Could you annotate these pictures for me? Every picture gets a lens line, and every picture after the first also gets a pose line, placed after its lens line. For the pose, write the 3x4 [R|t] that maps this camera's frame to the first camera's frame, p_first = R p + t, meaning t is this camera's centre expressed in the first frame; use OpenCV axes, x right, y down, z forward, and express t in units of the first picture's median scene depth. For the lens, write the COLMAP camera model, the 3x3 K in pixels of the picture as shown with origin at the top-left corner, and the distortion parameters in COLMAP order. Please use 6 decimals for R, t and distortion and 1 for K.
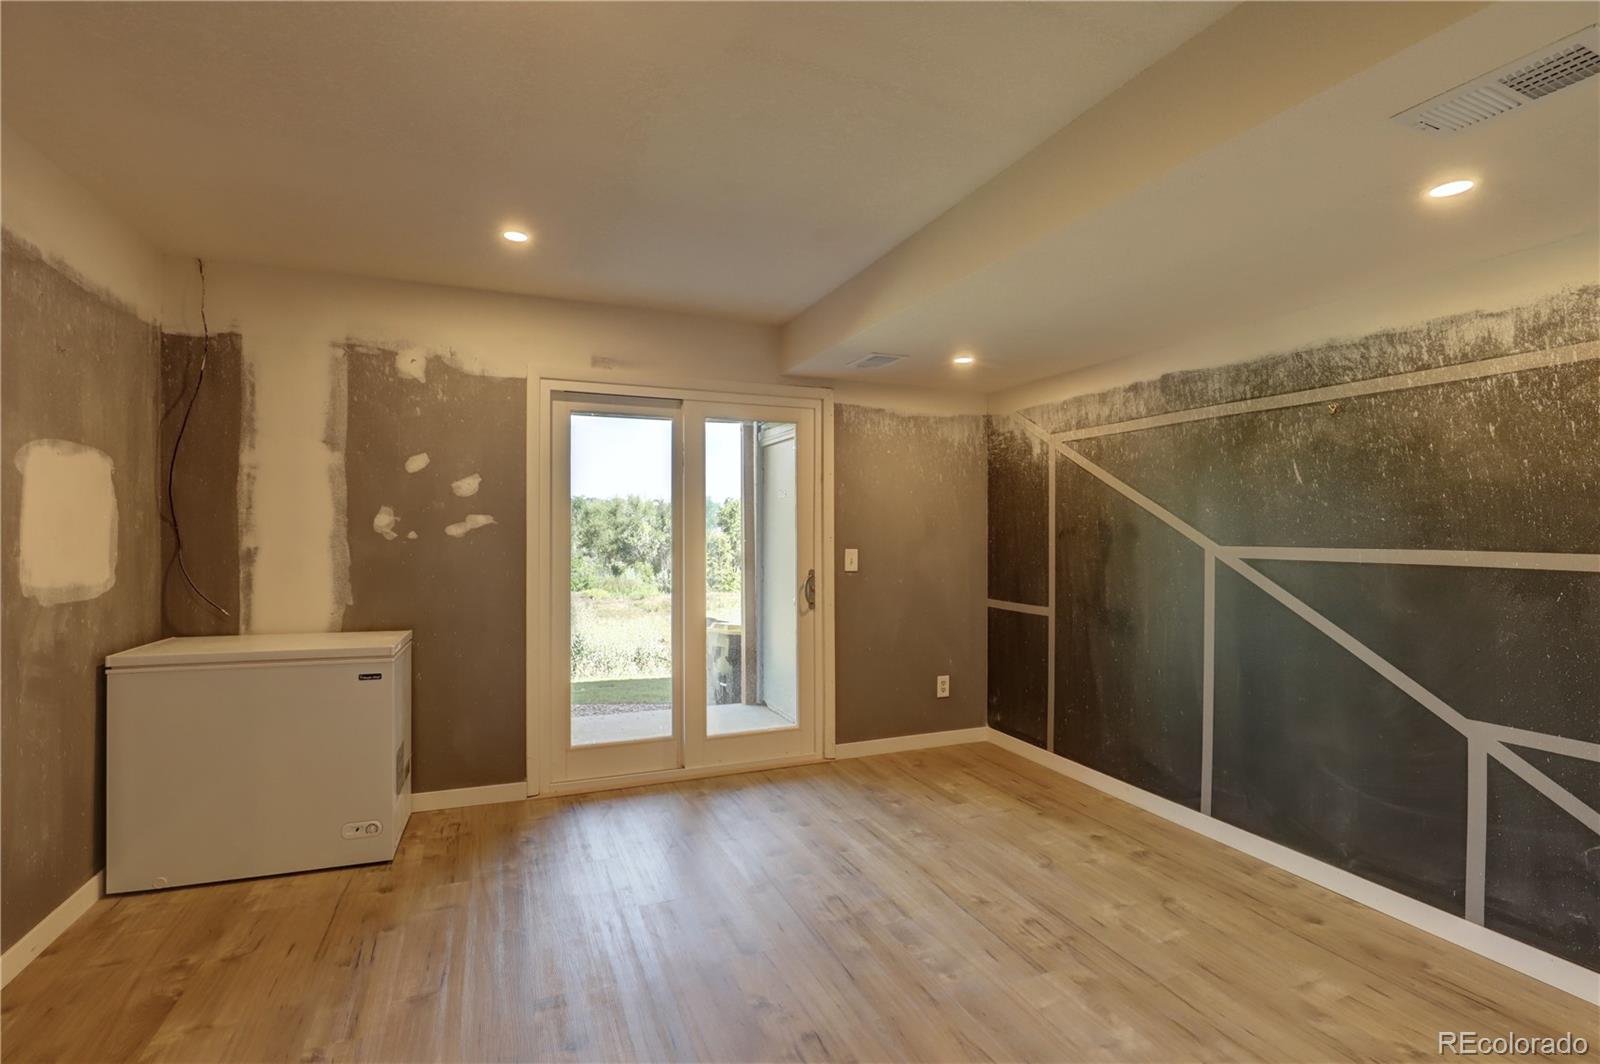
lens RADIAL K [[733.8, 0, 800.0], [0, 733.8, 532.0], [0, 0, 1]] dist [-0.036468, 0.006918]
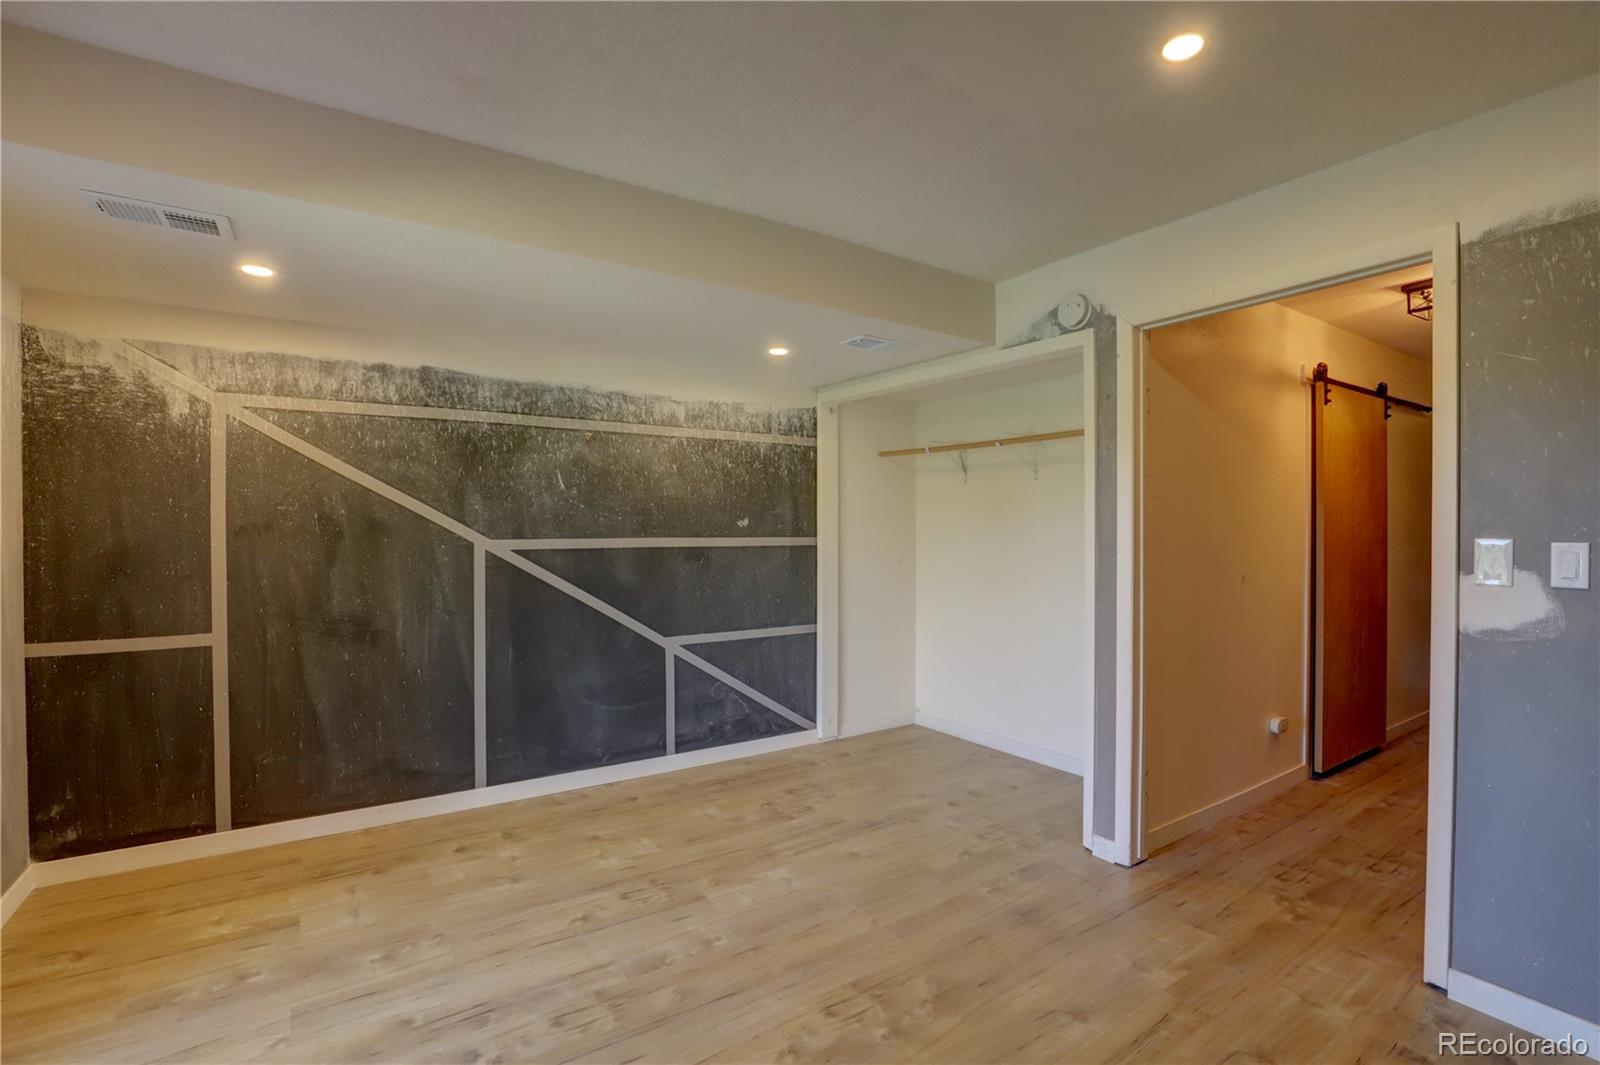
lens RADIAL K [[733.8, 0, 800.0], [0, 733.8, 532.5], [0, 0, 1]] dist [-0.036468, 0.006918]
pose [[-0.198197, -0.013793, 0.980065, -0.600132], [-0.001063, 0.999903, 0.013857, -0.007600], [-0.980162, 0.001705, -0.198192, 0.750751]]
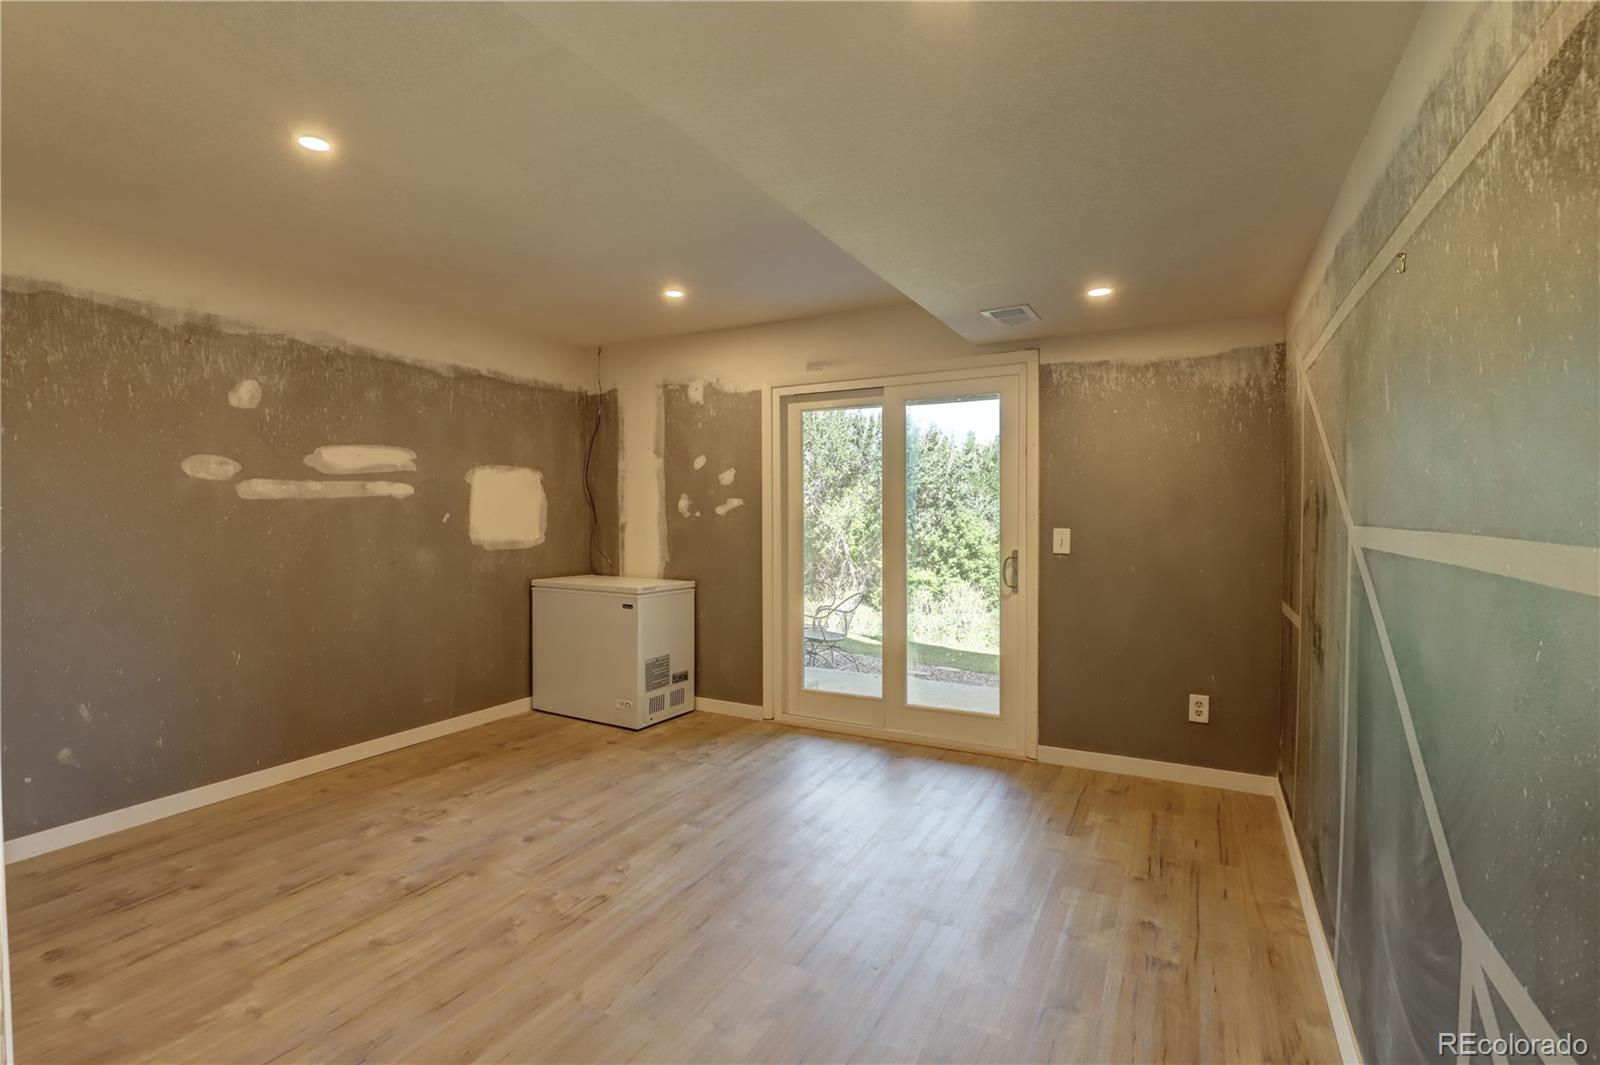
lens RADIAL K [[733.8, 0, 800.0], [0, 733.8, 532.5], [0, 0, 1]] dist [-0.036468, 0.006918]
pose [[0.628455, 0.014891, -0.777703, 0.744656], [0.004730, 0.999725, 0.022965, 0.009164], [0.777832, -0.018111, 0.628212, 0.281530]]
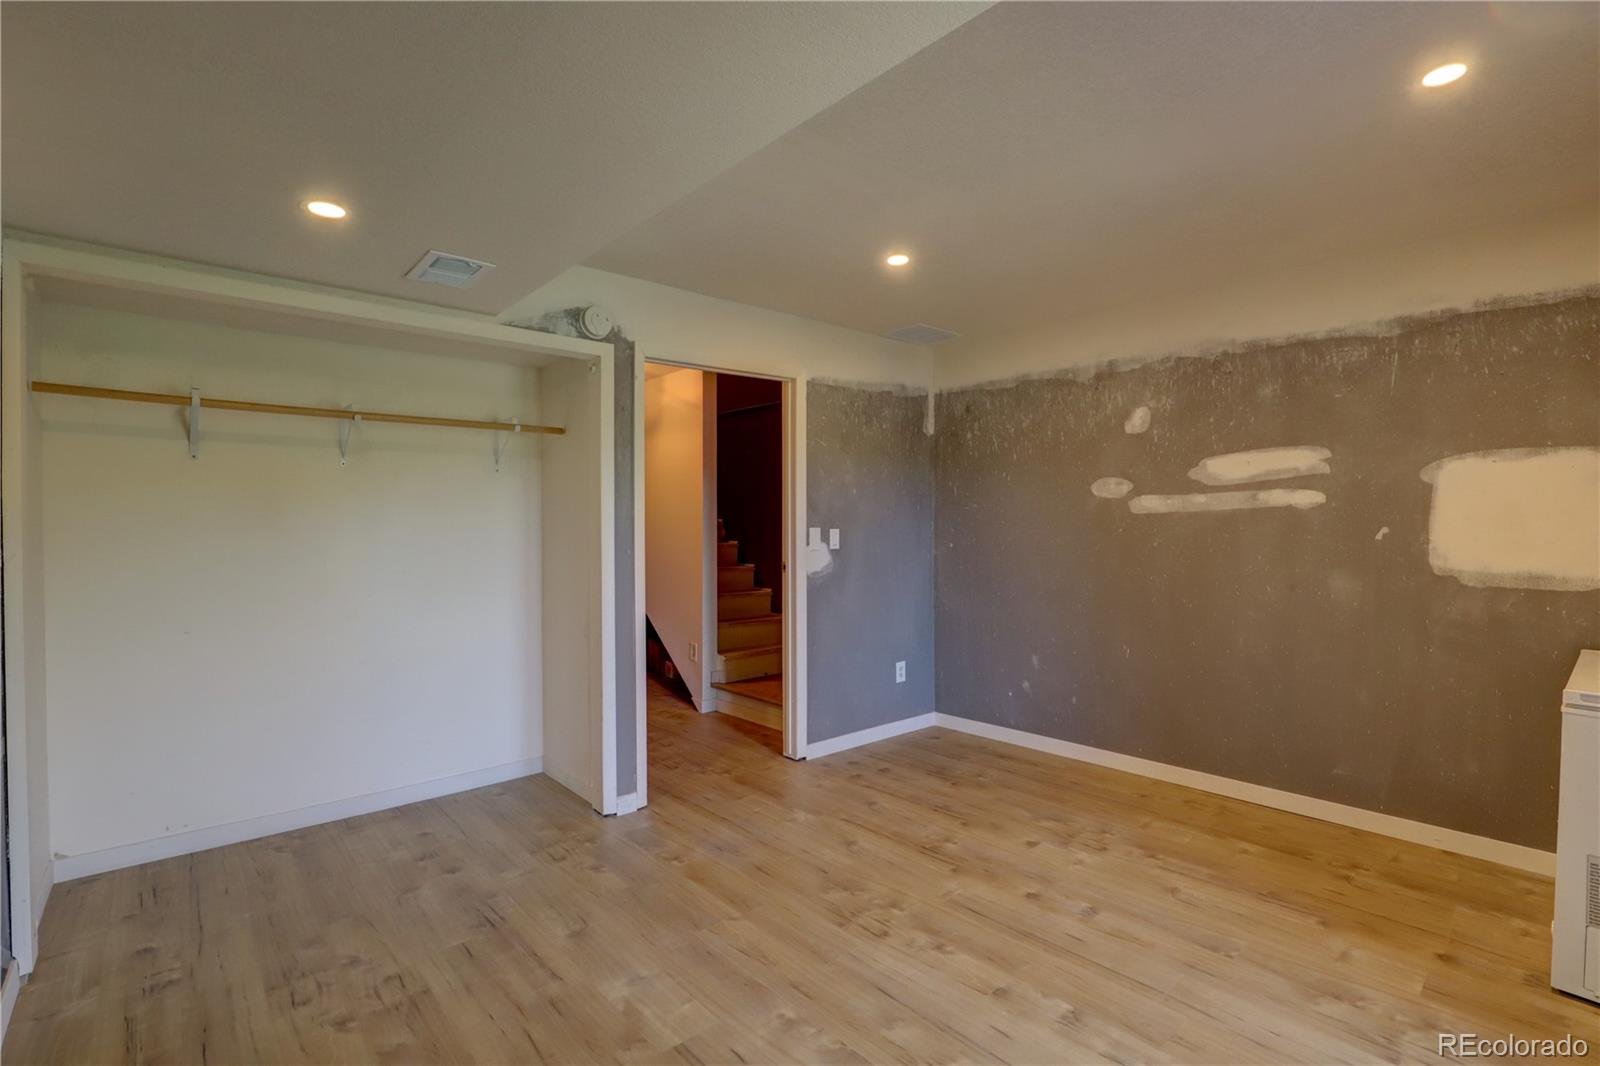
lens RADIAL K [[733.8, 0, 800.0], [0, 733.8, 533.0], [0, 0, 1]] dist [-0.036468, 0.006918]
pose [[-0.947280, 0.002808, -0.320395, 0.327036], [-0.001576, 0.999909, 0.013425, -0.002760], [0.320403, 0.013222, -0.947189, 1.274994]]
